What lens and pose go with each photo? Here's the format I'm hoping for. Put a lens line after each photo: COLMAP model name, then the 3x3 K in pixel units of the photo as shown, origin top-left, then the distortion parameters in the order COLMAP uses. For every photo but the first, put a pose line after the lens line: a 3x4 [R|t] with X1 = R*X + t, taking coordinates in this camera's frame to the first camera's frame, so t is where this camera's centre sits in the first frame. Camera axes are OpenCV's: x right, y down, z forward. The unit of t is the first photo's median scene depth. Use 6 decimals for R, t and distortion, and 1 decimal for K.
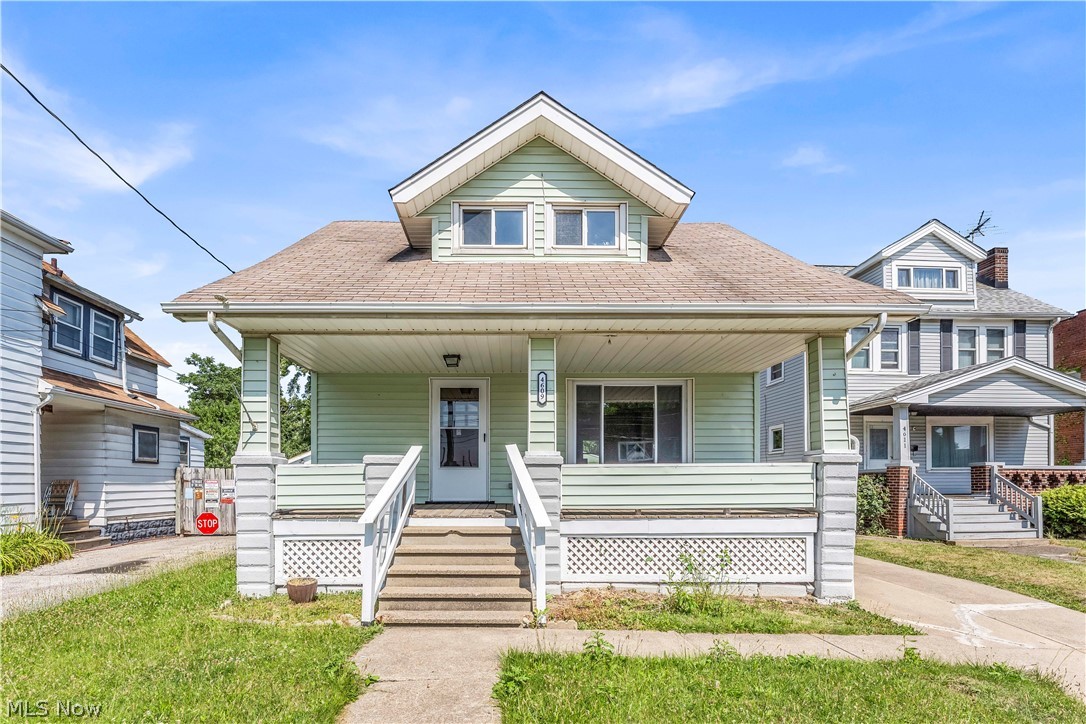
lens RADIAL K [[513.6, 0, 541.3], [0, 513.6, 384.6], [0, 0, 1]] dist [0.002157, 0.000394]
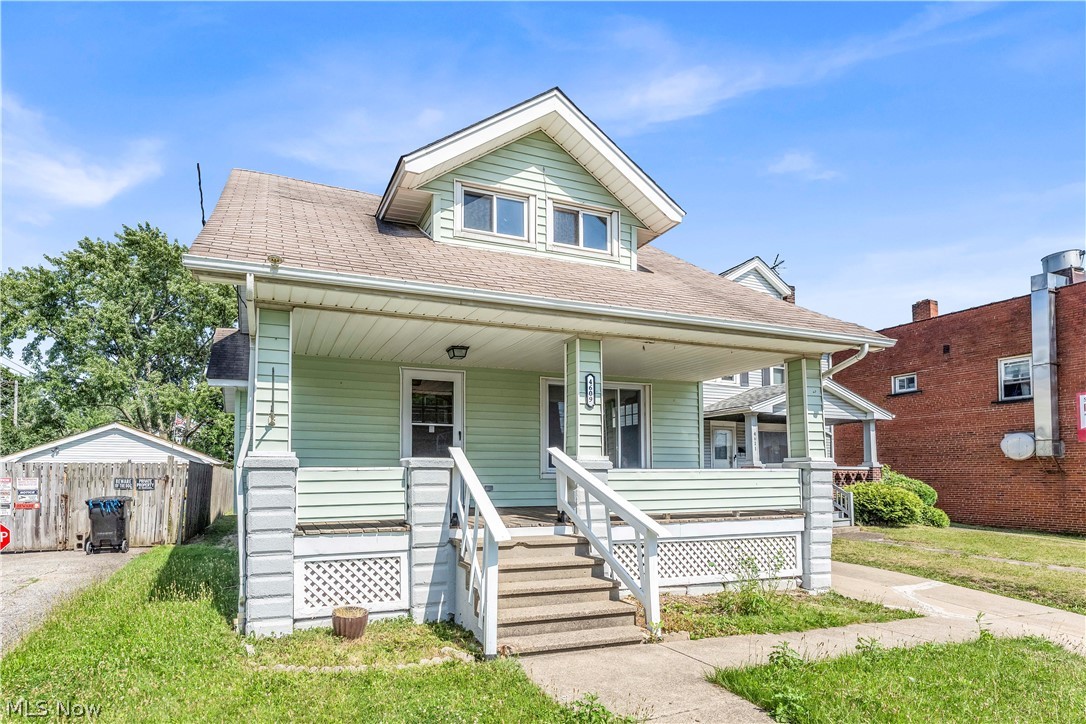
lens RADIAL K [[521.3, 0, 543.0], [0, 521.3, 362.0], [0, 0, 1]] dist [0.001067, 0.000029]
pose [[0.946308, 0.071297, 0.315307, -0.376671], [-0.062185, 0.997307, -0.038878, -0.002879], [-0.317230, 0.017183, 0.948193, 0.082277]]
